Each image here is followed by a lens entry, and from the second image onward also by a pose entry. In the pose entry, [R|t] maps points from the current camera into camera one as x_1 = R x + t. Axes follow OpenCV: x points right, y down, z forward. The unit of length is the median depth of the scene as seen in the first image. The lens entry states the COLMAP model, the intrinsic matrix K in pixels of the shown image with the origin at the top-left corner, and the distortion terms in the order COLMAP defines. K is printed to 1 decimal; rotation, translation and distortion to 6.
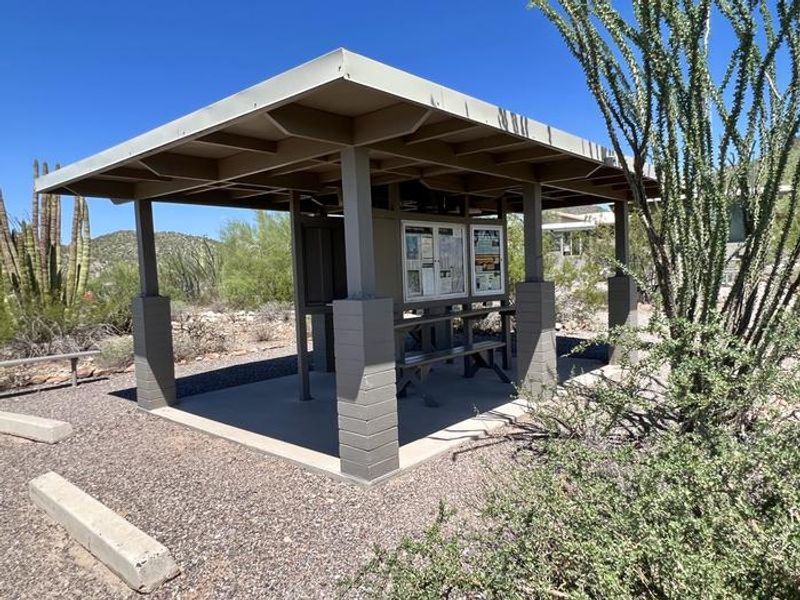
lens RADIAL K [[565.6, 0, 400.0], [0, 565.6, 300.0], [0, 0, 1]] dist [0.000000, -0.000086]
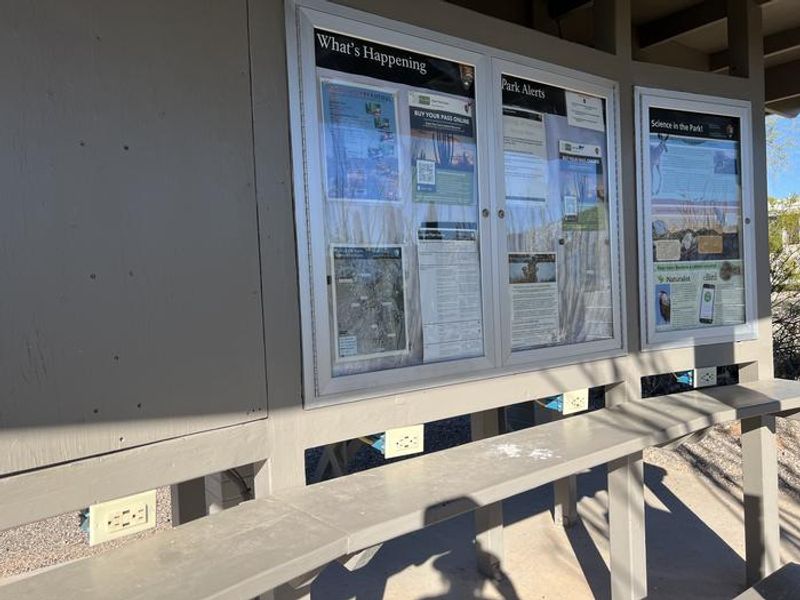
lens RADIAL K [[565.6, 0, 400.0], [0, 565.6, 300.0], [0, 0, 1]] dist [0.000000, -0.000086]
pose [[0.974256, 0.008982, -0.225267, 0.075192], [-0.009228, 0.999957, -0.000040, -0.030453], [0.225257, 0.002118, 0.974297, 0.709000]]
